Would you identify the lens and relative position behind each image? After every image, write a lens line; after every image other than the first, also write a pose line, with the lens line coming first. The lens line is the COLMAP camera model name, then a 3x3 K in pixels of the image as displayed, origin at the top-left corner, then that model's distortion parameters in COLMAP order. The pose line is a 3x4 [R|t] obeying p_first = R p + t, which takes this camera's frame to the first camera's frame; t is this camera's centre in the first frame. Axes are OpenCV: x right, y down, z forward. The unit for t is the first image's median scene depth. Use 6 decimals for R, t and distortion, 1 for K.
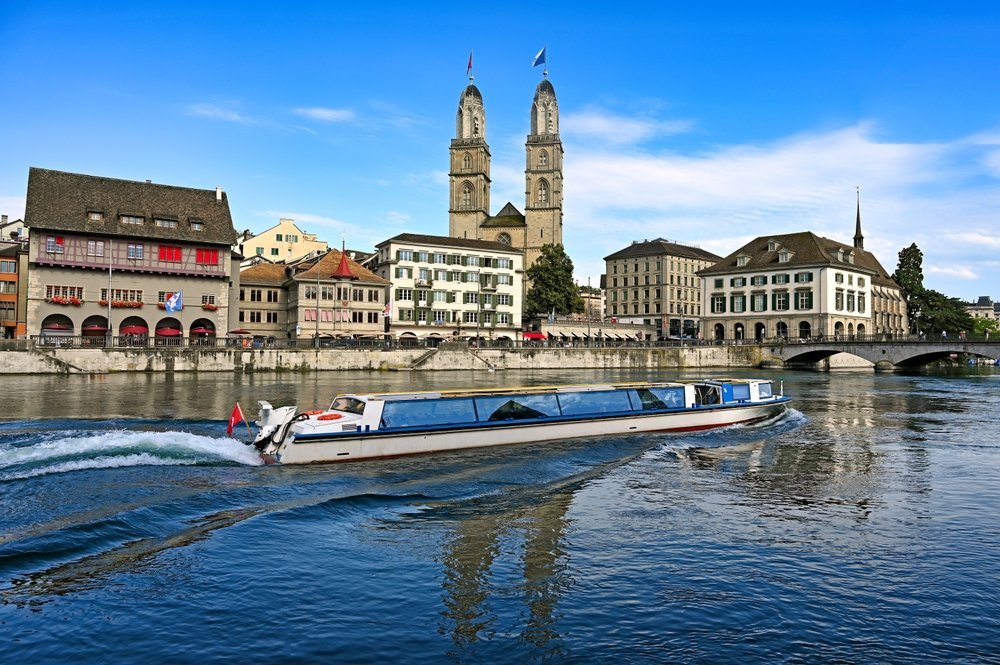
lens RADIAL K [[1487.7, 0, 500.0], [0, 1487.7, 332.5], [0, 0, 1]] dist [0.008952, -0.014024]
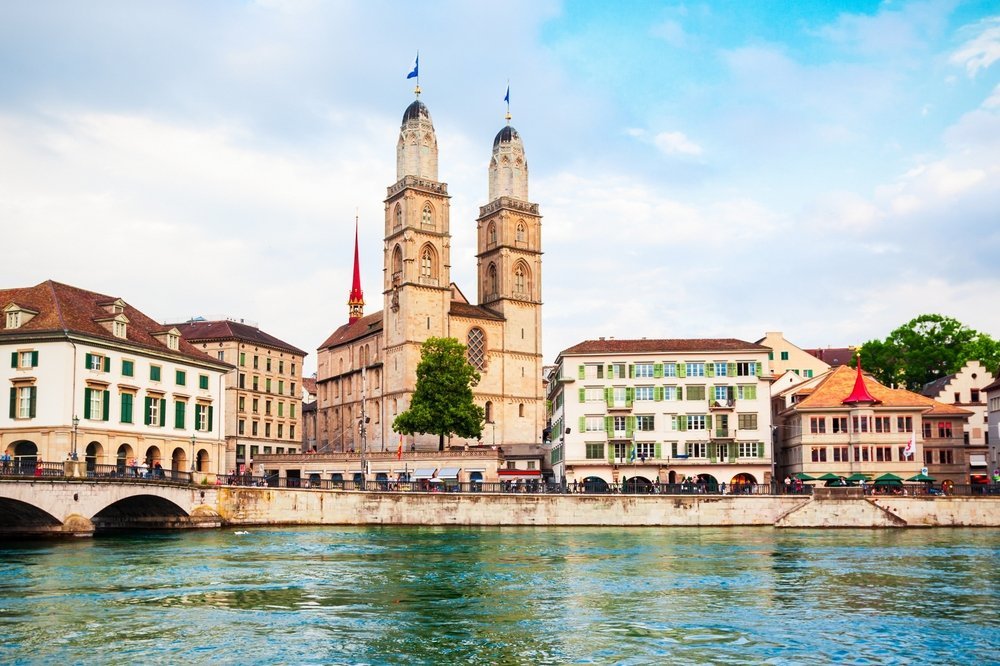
lens RADIAL K [[1487.7, 0, 500.0], [0, 1487.7, 333.0], [0, 0, 1]] dist [0.008952, -0.014024]
pose [[0.662779, -0.096861, -0.742524, 0.437244], [0.021903, 0.993682, -0.110074, 0.009767], [0.748495, 0.056691, 0.660713, 0.460072]]
